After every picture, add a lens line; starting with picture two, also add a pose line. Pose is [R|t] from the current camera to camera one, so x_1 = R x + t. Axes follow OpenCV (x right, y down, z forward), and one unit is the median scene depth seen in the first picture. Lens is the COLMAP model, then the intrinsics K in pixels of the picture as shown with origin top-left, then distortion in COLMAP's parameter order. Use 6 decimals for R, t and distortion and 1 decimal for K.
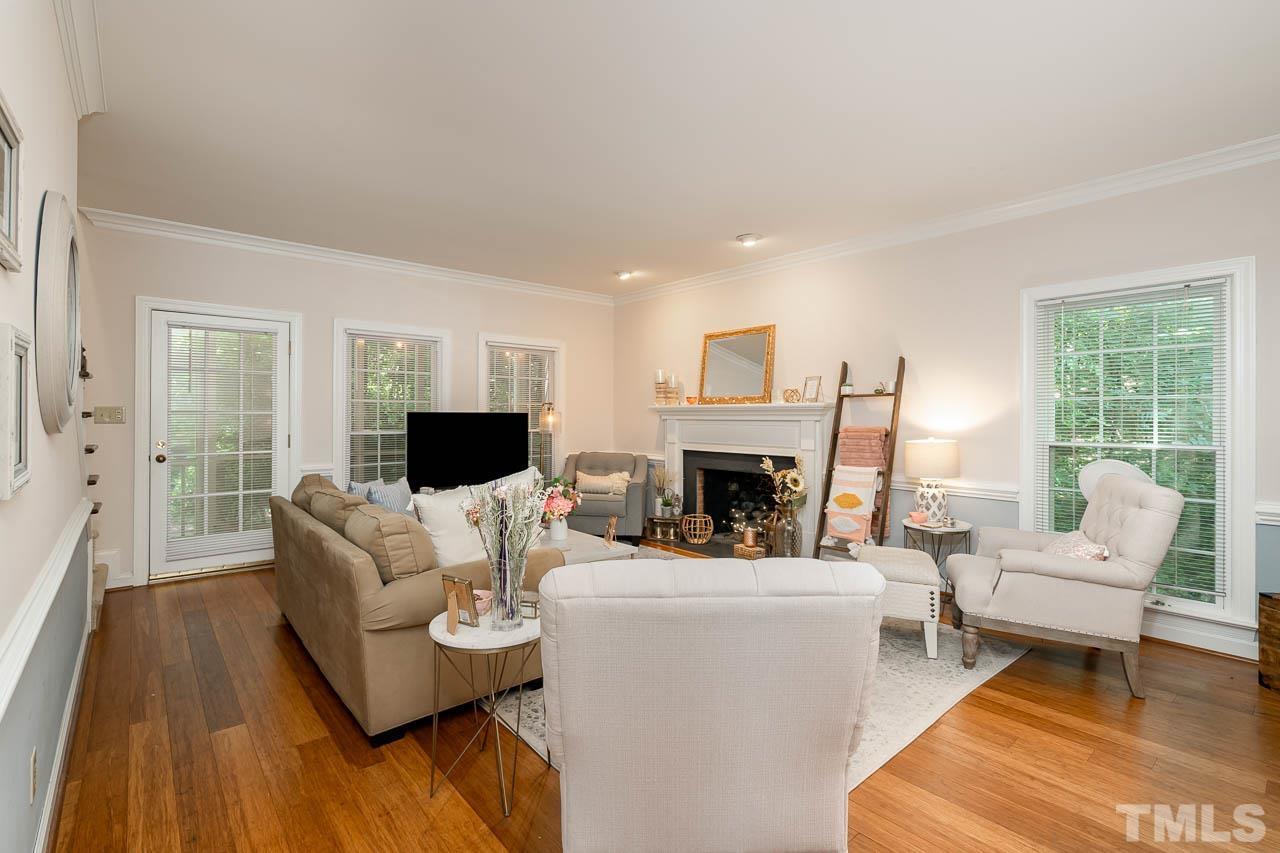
lens RADIAL K [[583.2, 0, 669.6], [0, 583.2, 414.2], [0, 0, 1]] dist [0.000246, -0.000008]
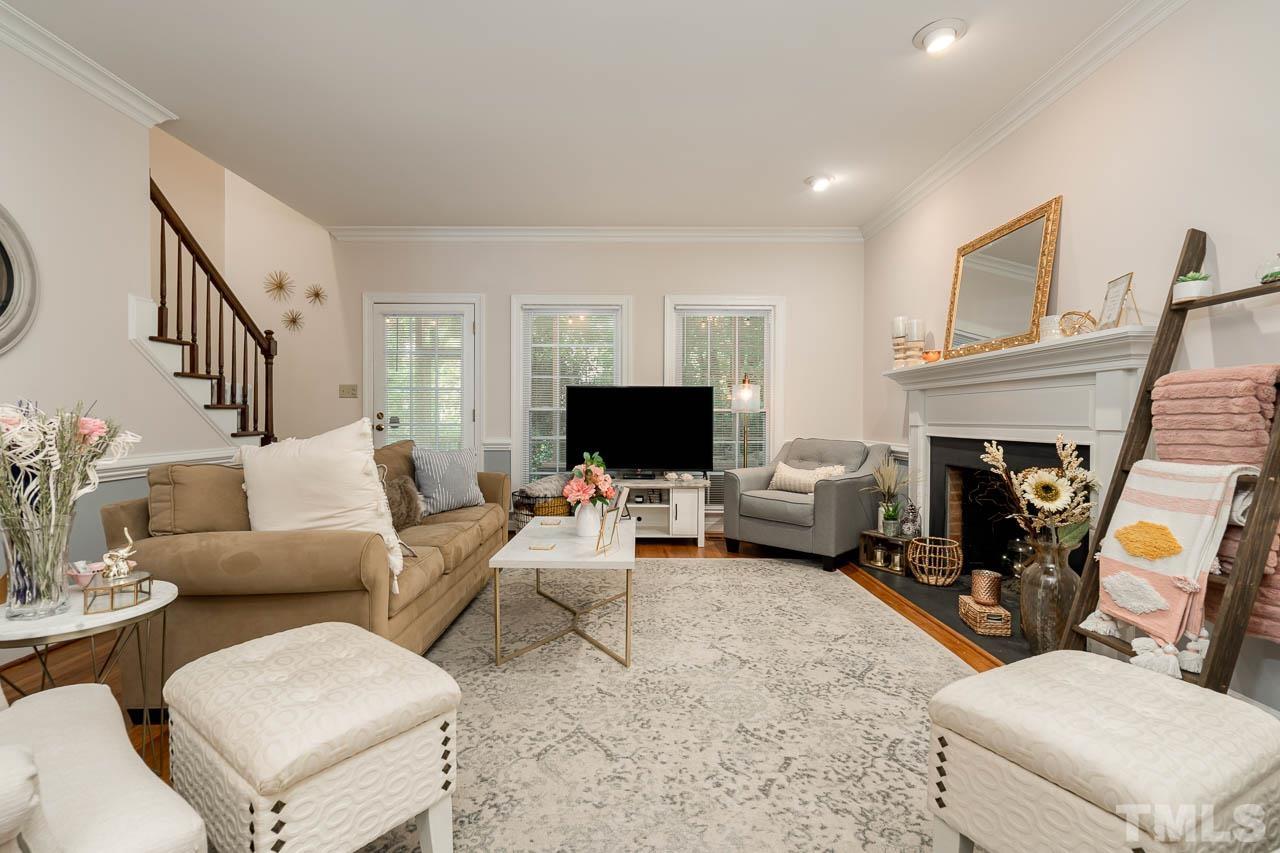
lens RADIAL K [[598.4, 0, 640.0], [0, 598.4, 426.5], [0, 0, 1]] dist [-0.000135, 0.000182]
pose [[0.744808, 0.005824, -0.667253, 0.277360], [0.005467, 0.999875, 0.014830, 0.047498], [0.667256, -0.014693, 0.744684, 0.360622]]
